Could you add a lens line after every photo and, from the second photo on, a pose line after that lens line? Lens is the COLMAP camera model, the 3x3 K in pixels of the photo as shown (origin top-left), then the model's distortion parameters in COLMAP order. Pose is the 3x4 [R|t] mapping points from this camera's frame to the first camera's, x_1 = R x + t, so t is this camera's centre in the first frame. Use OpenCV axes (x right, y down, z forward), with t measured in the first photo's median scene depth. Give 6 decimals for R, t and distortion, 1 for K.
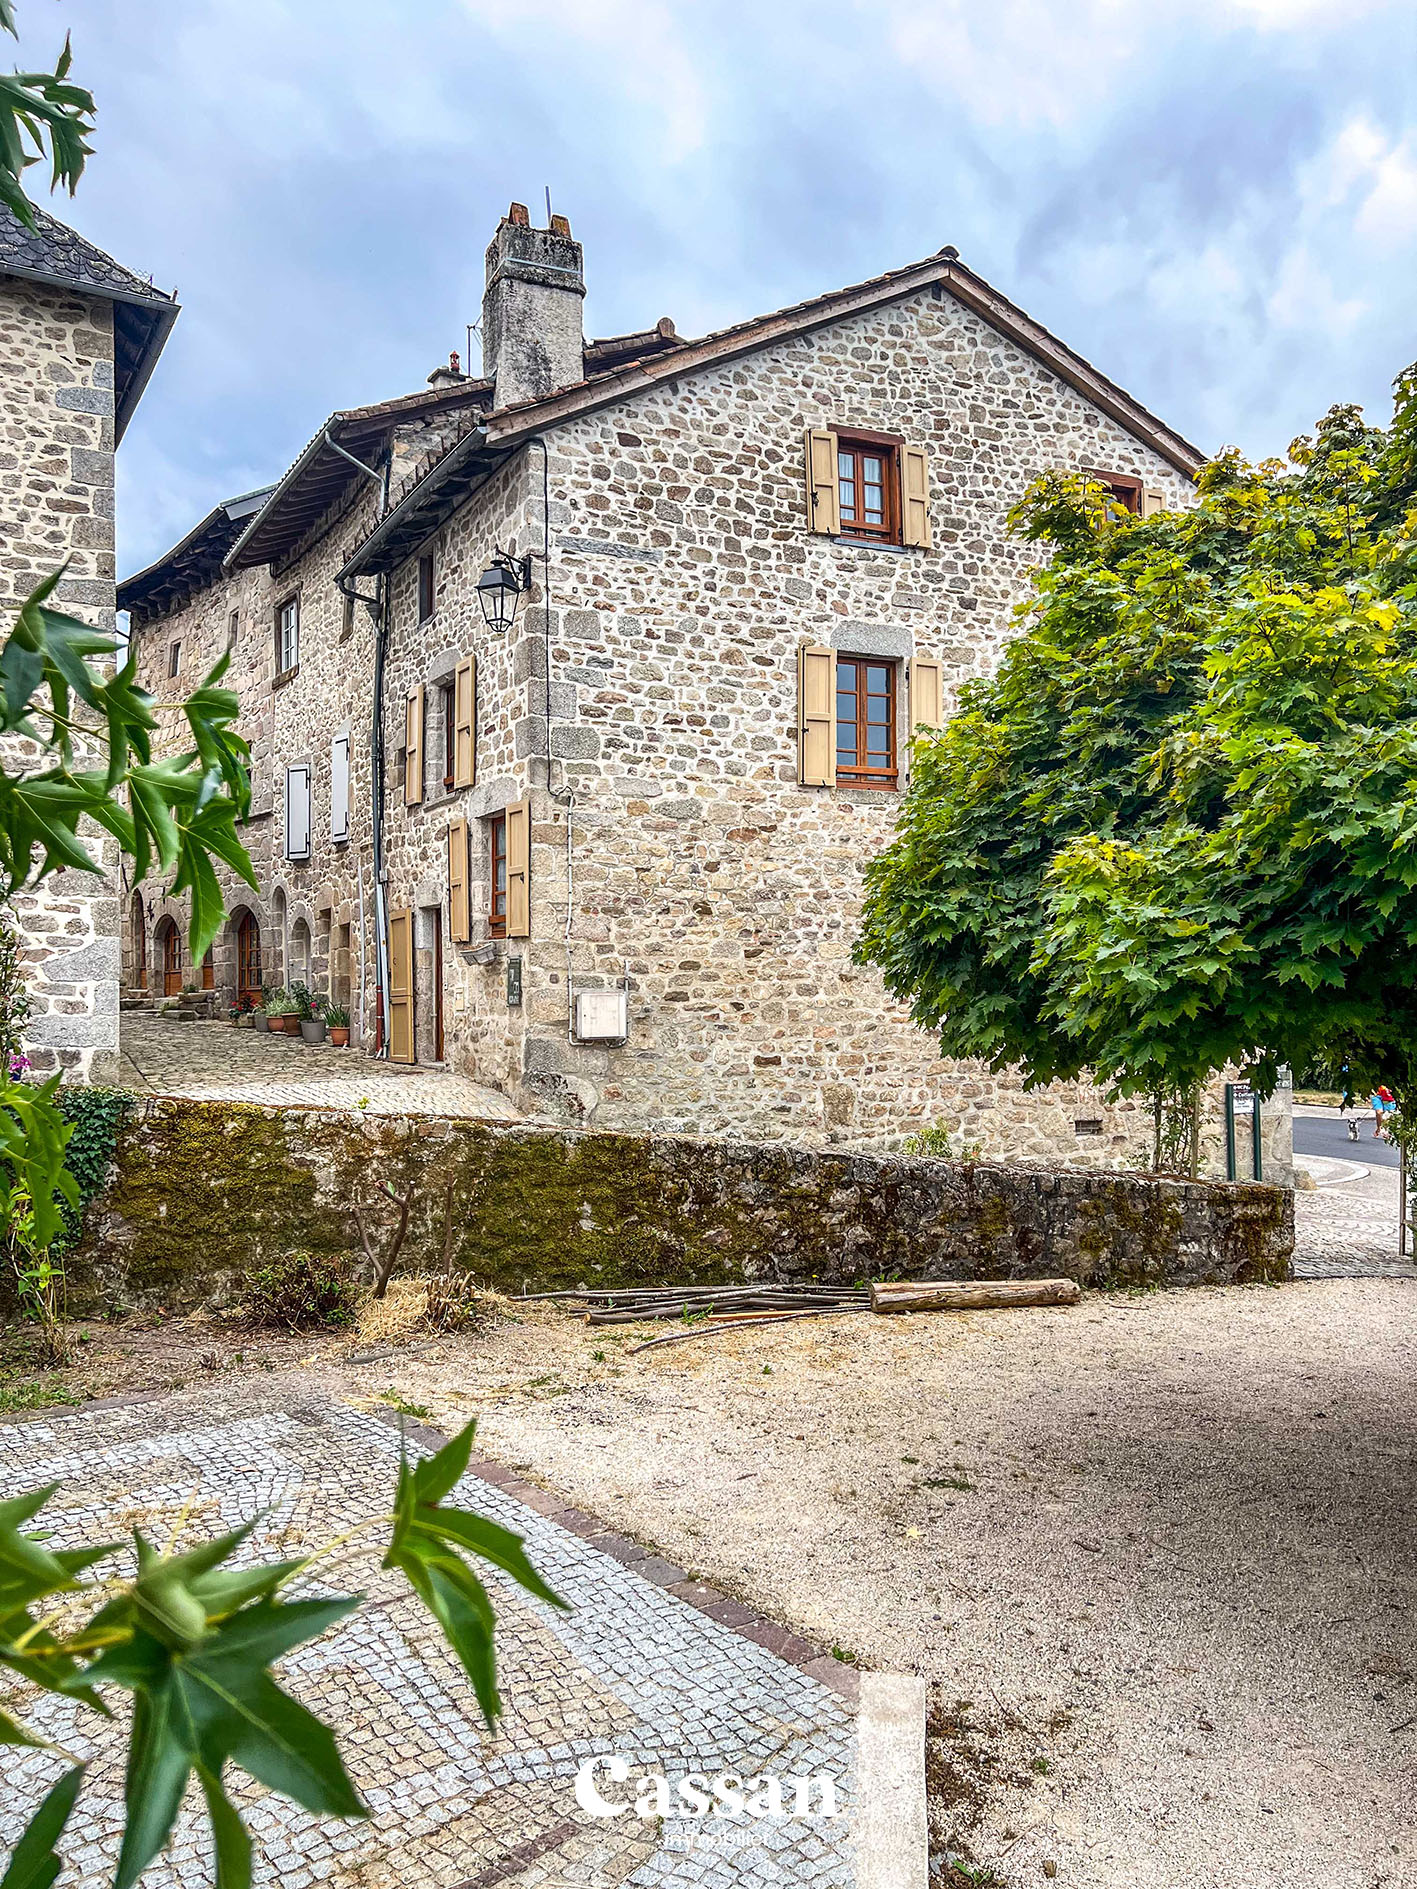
lens RADIAL K [[1599.0, 0, 708.5], [0, 1599.0, 944.5], [0, 0, 1]] dist [0.089000, 0.000484]
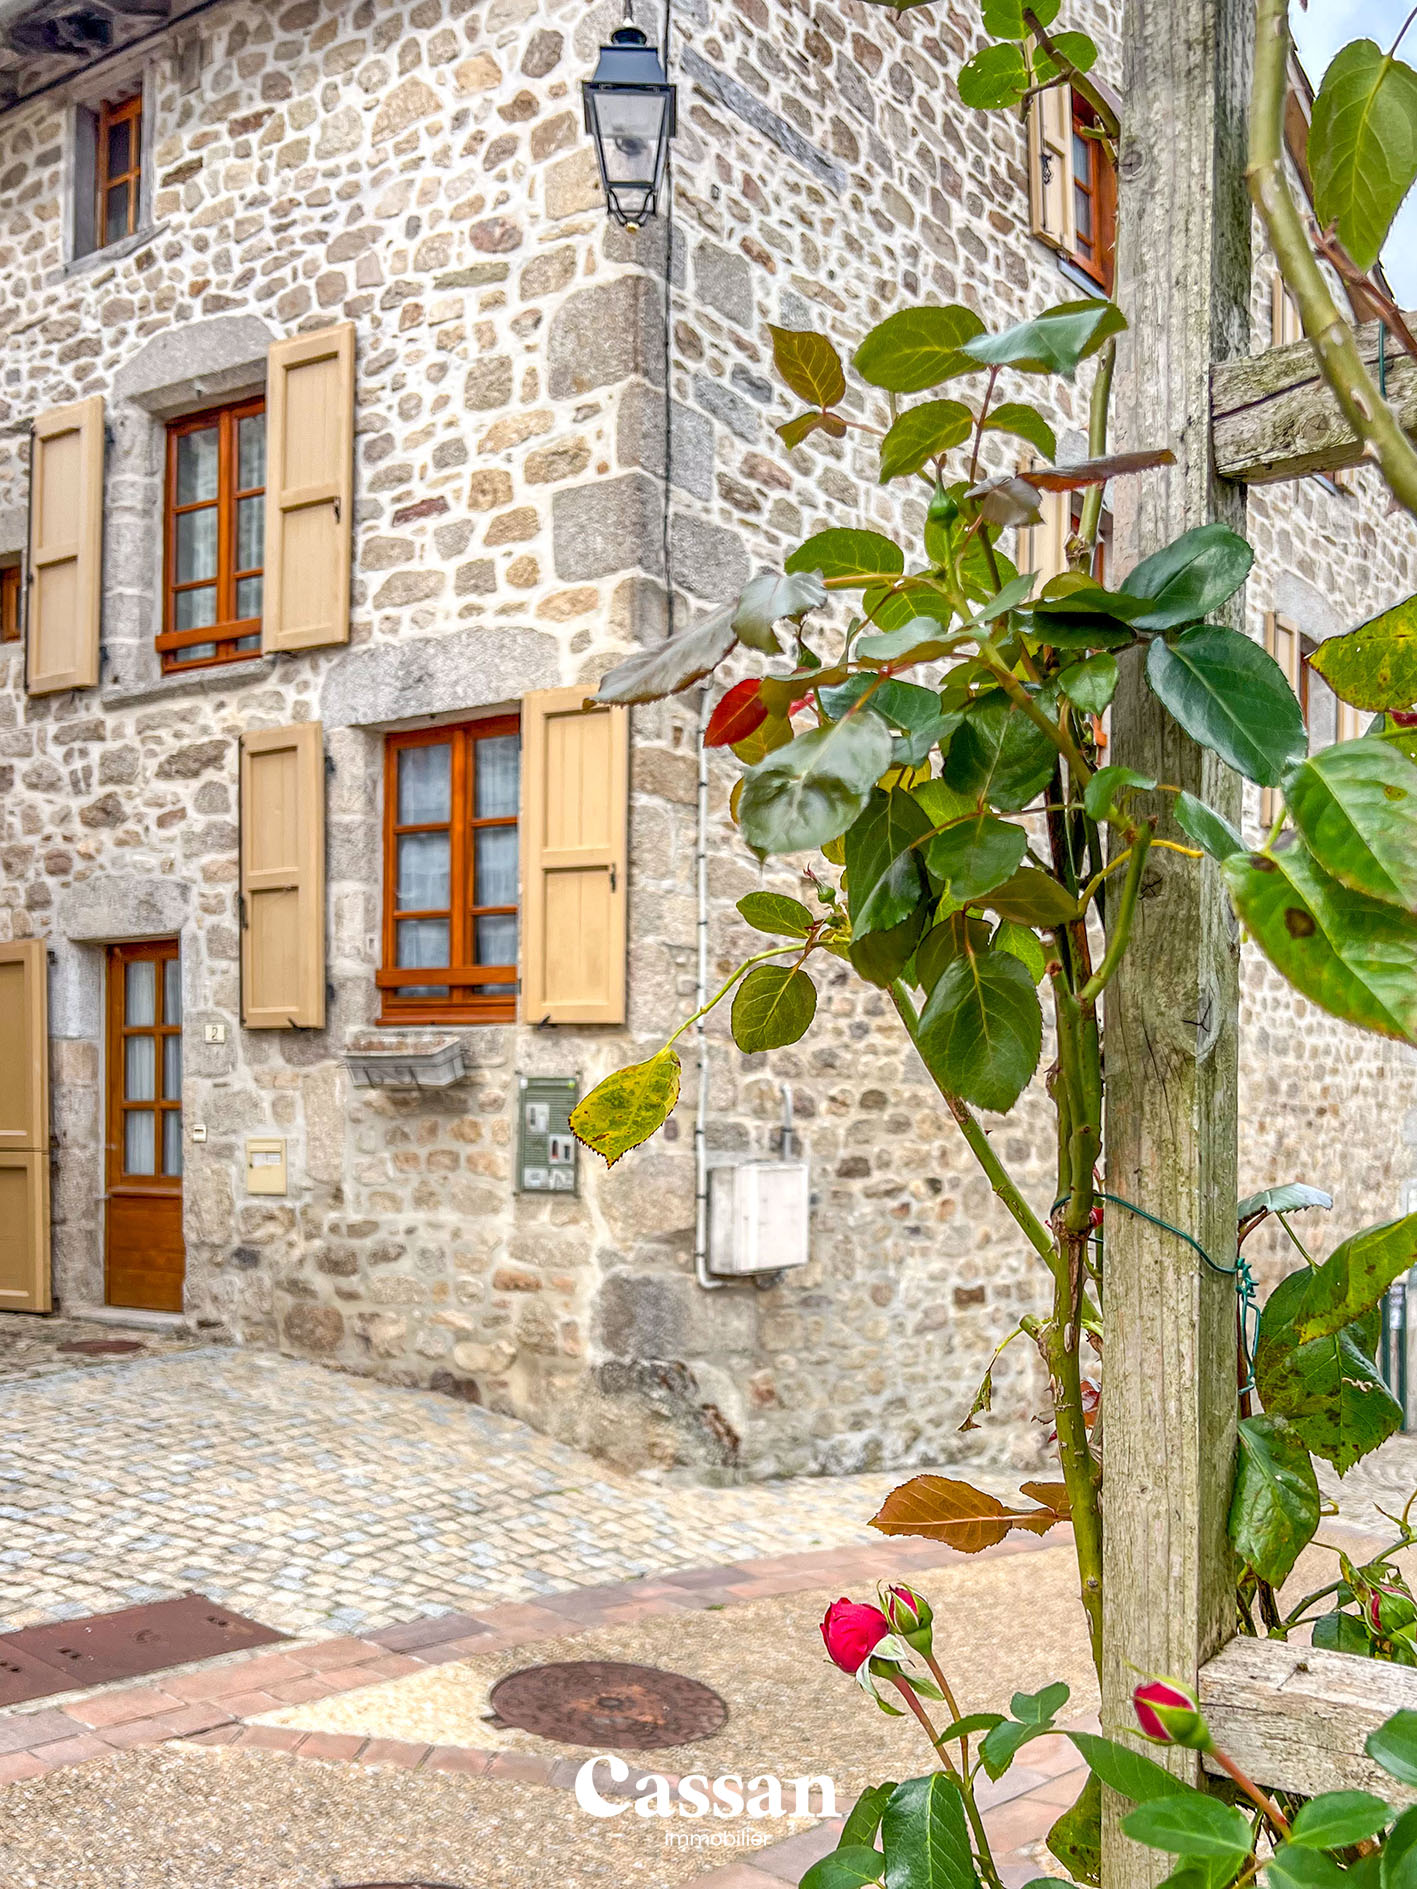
lens RADIAL K [[1742.1, 0, 708.1], [0, 1742.1, 1108.3], [0, 0, 1]] dist [-0.000835, 0.011327]
pose [[0.856920, 0.011900, 0.515311, -0.306038], [-0.031882, 0.999043, 0.029945, 0.002269], [-0.514462, -0.042090, 0.856480, 0.590292]]
